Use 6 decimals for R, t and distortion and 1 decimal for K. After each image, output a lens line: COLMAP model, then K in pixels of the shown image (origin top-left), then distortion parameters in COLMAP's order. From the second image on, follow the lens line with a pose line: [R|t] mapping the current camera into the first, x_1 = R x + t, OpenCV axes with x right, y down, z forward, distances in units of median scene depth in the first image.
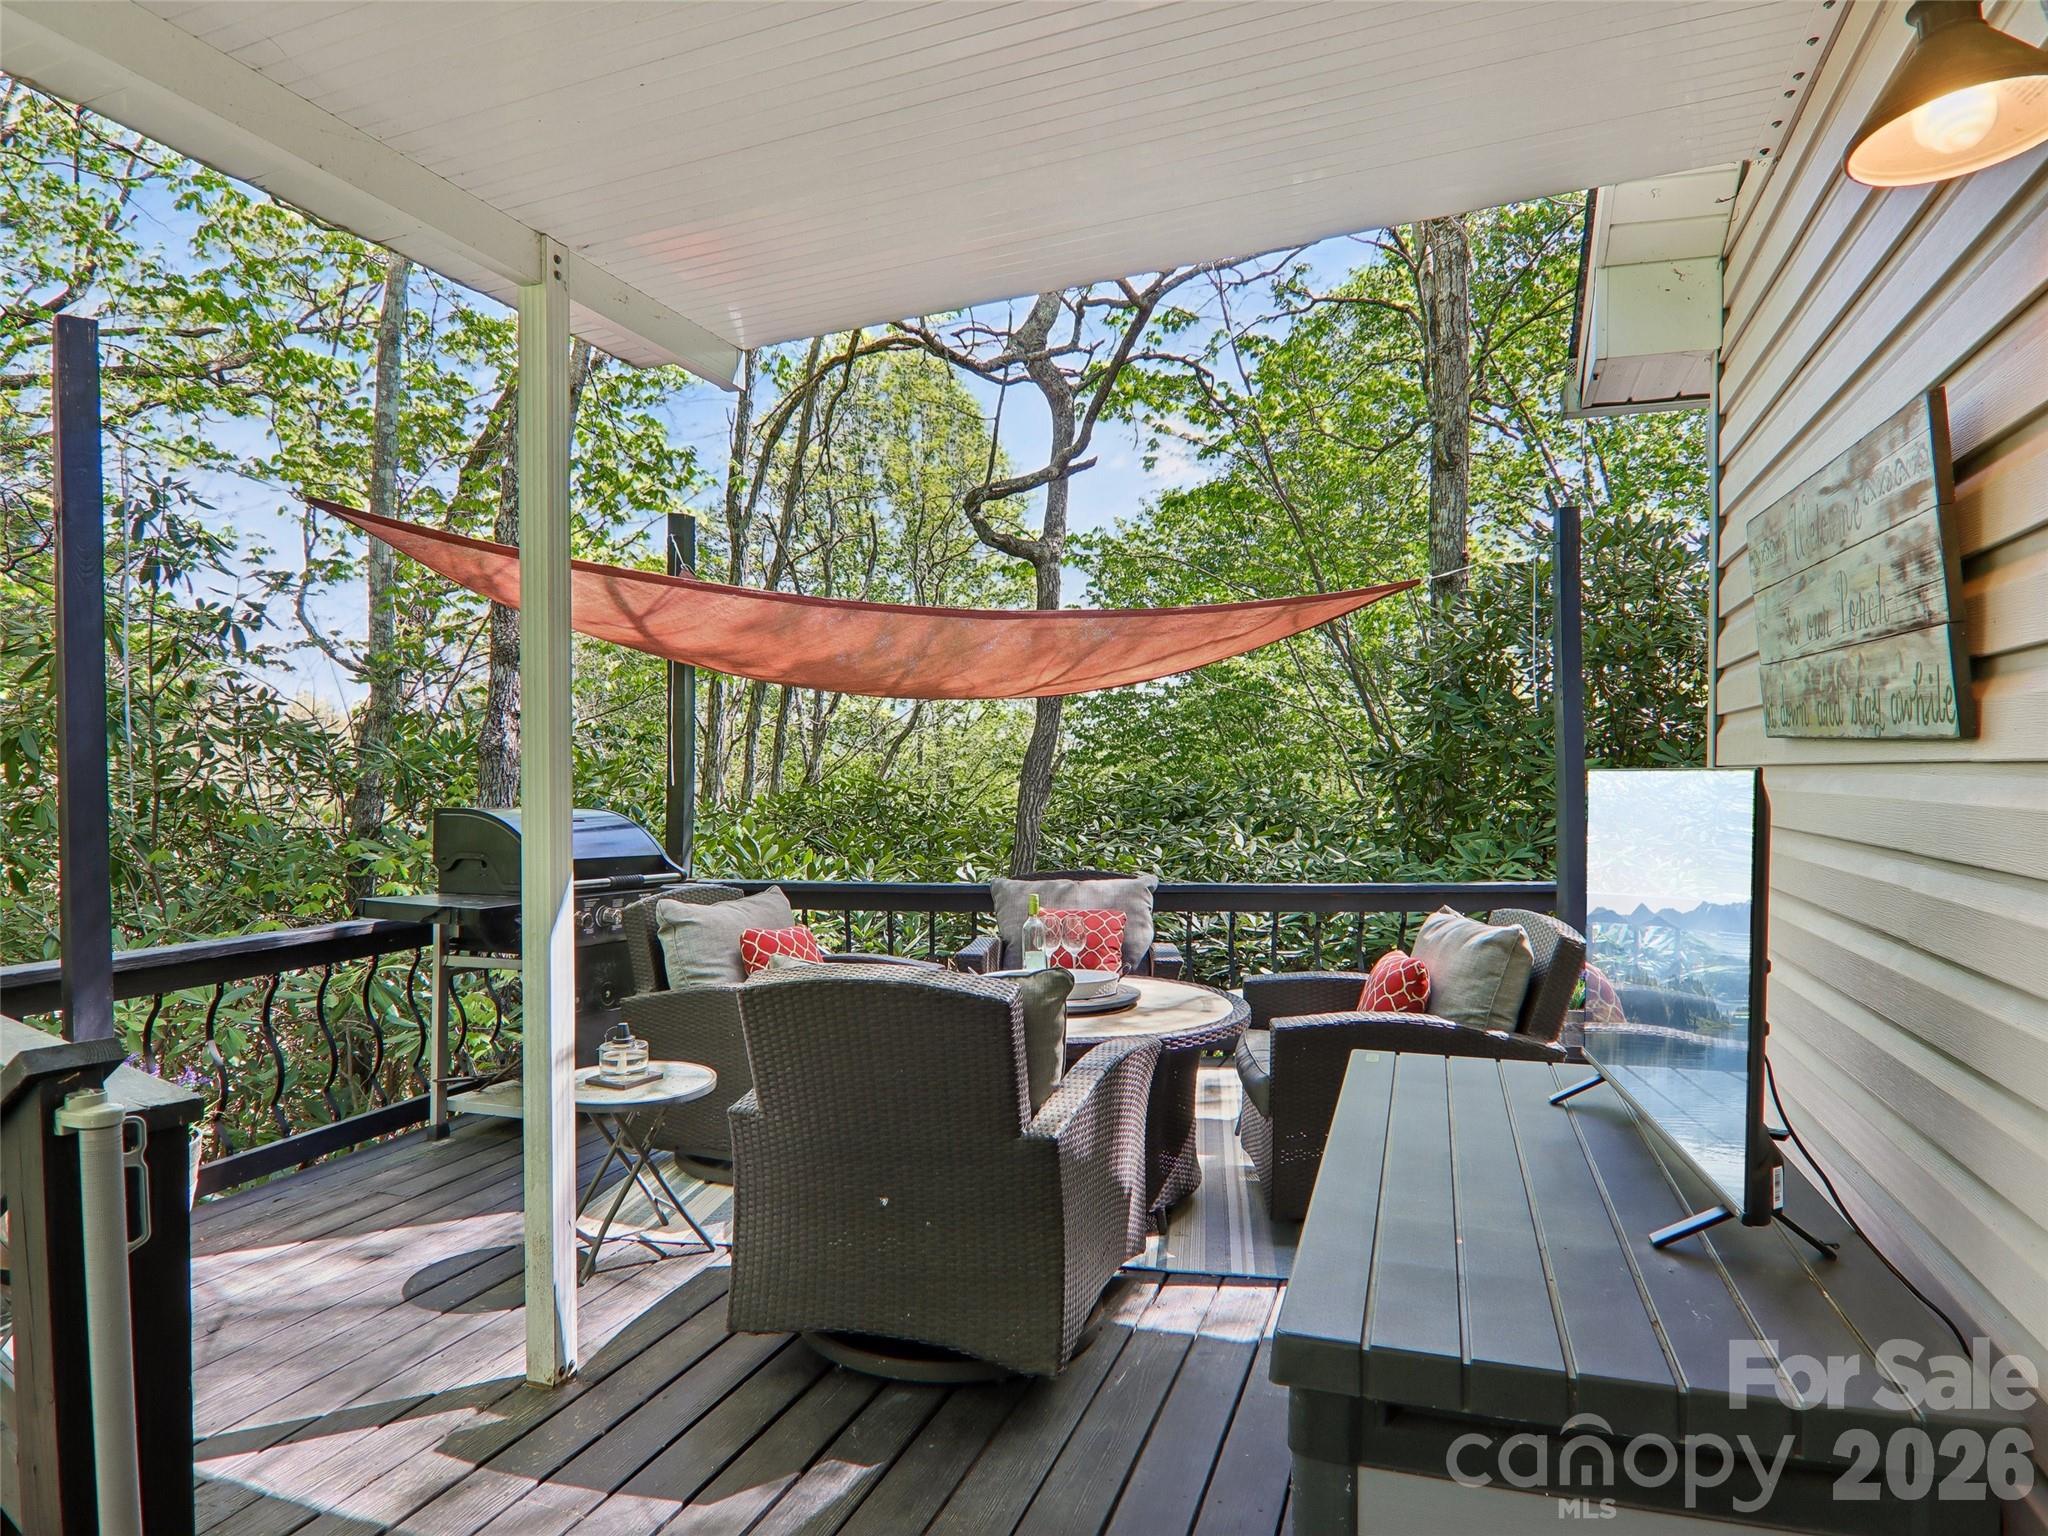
lens RADIAL K [[1271.5, 0, 1027.9], [0, 1271.5, 791.1], [0, 0, 1]] dist [0.008161, -0.023691]
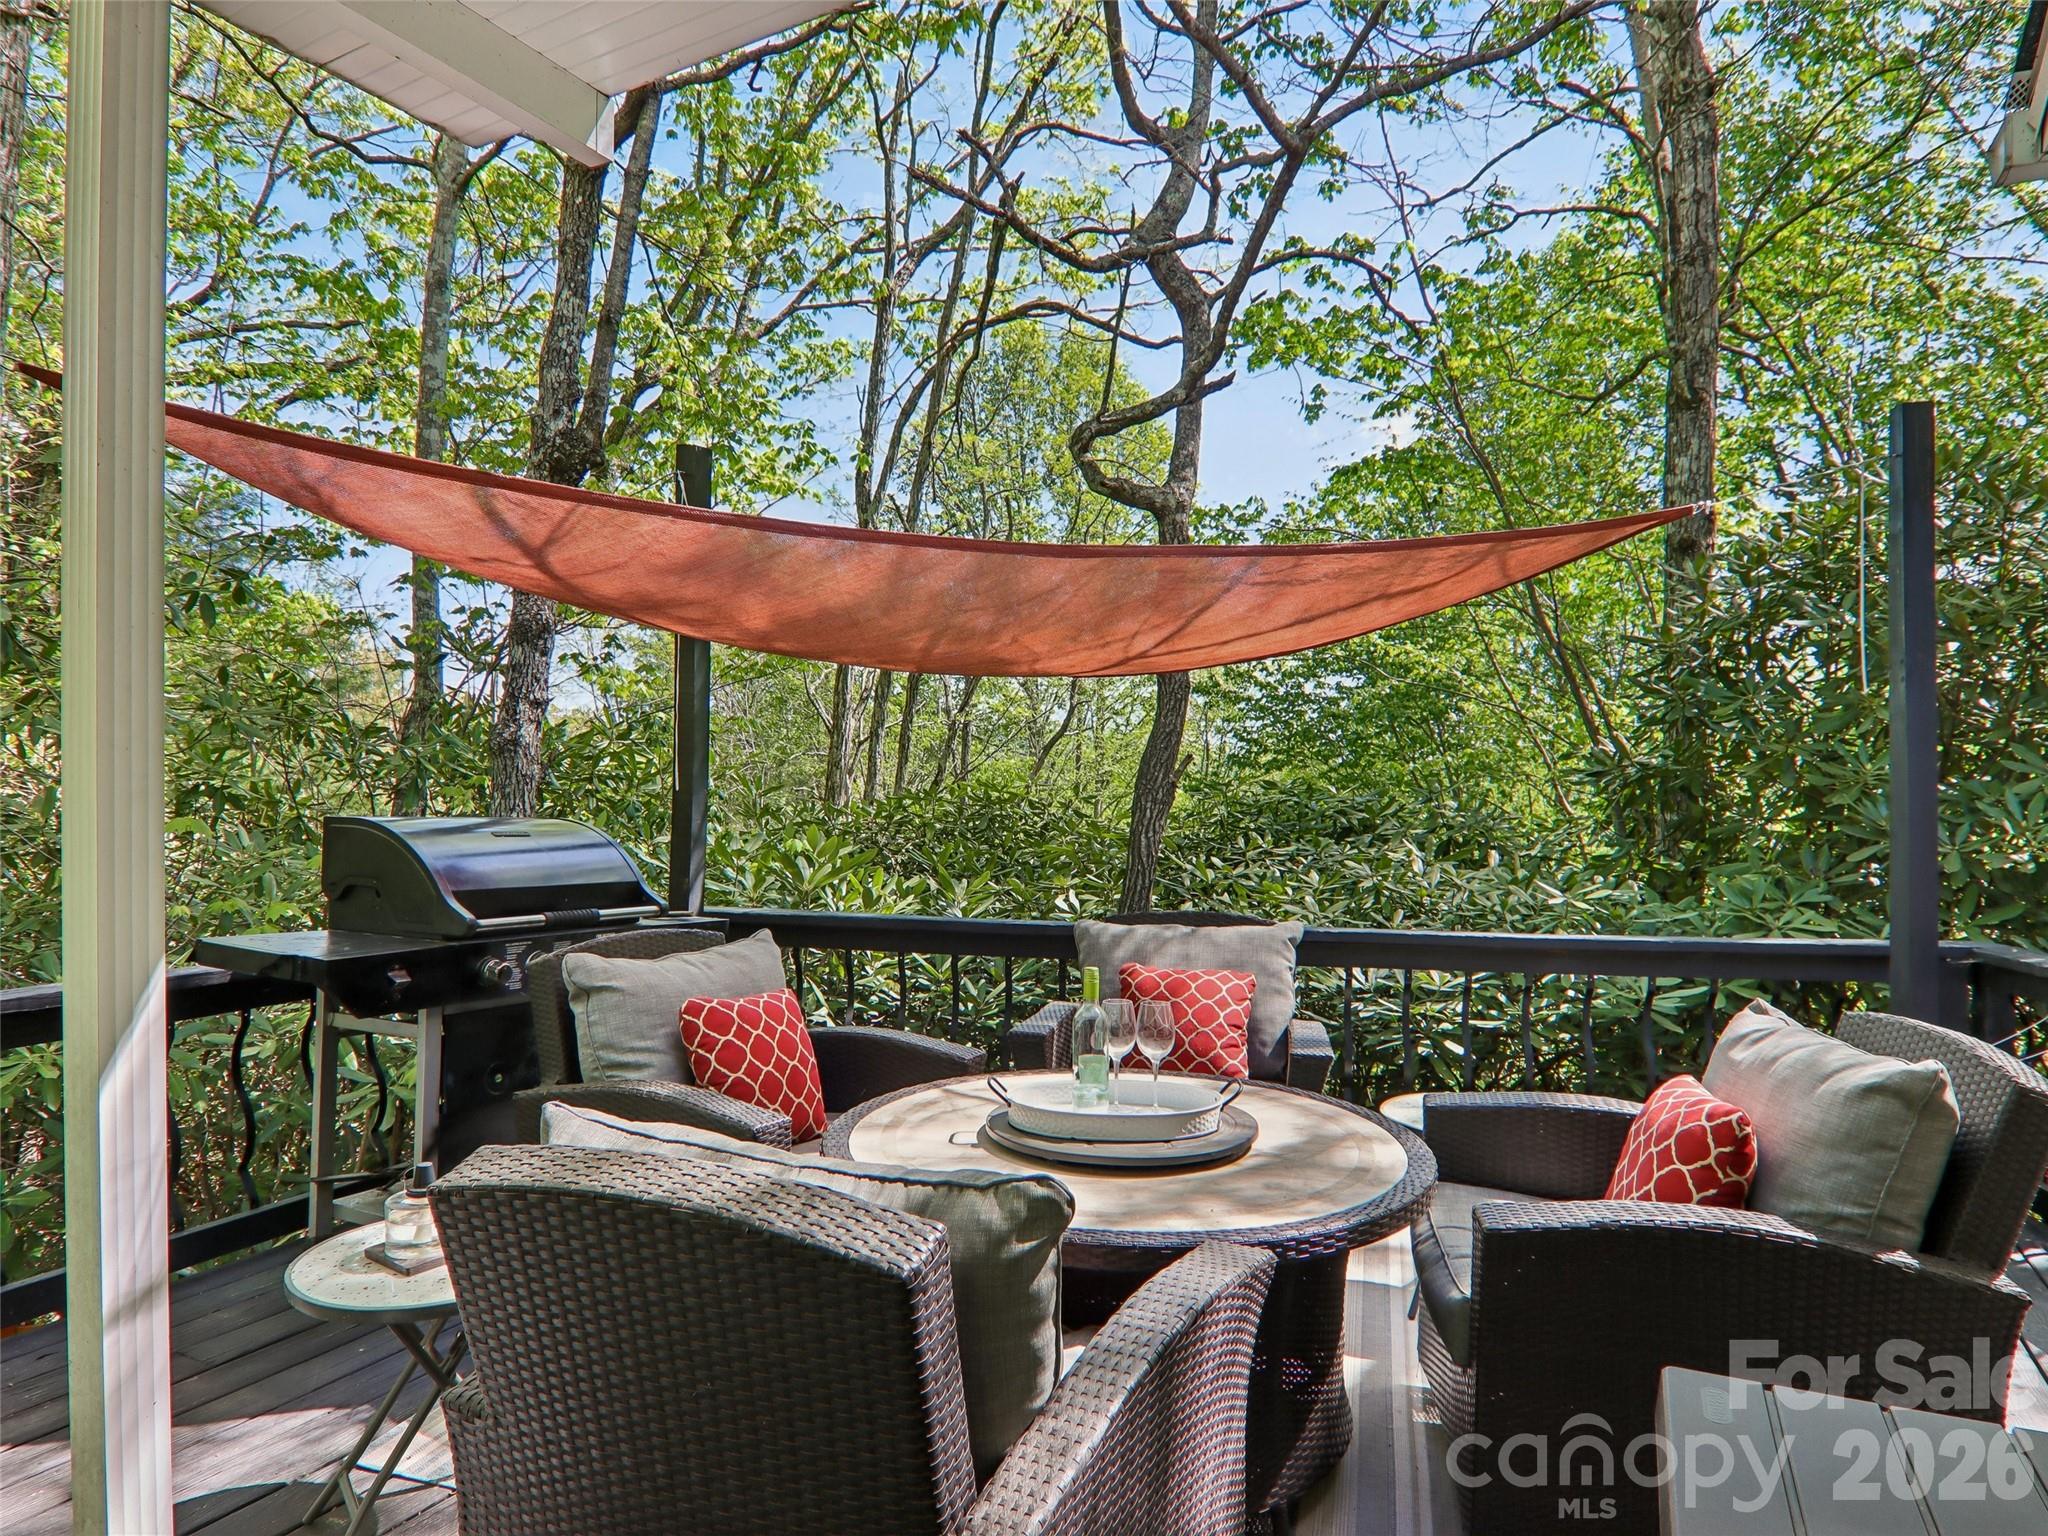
lens RADIAL K [[1271.5, 0, 1027.9], [0, 1271.5, 791.1], [0, 0, 1]] dist [0.008161, -0.023691]
pose [[0.991219, 0.012092, -0.131674, 0.032480], [-0.012569, 0.999917, -0.002787, -0.003493], [0.131630, 0.004417, 0.991289, 0.203756]]
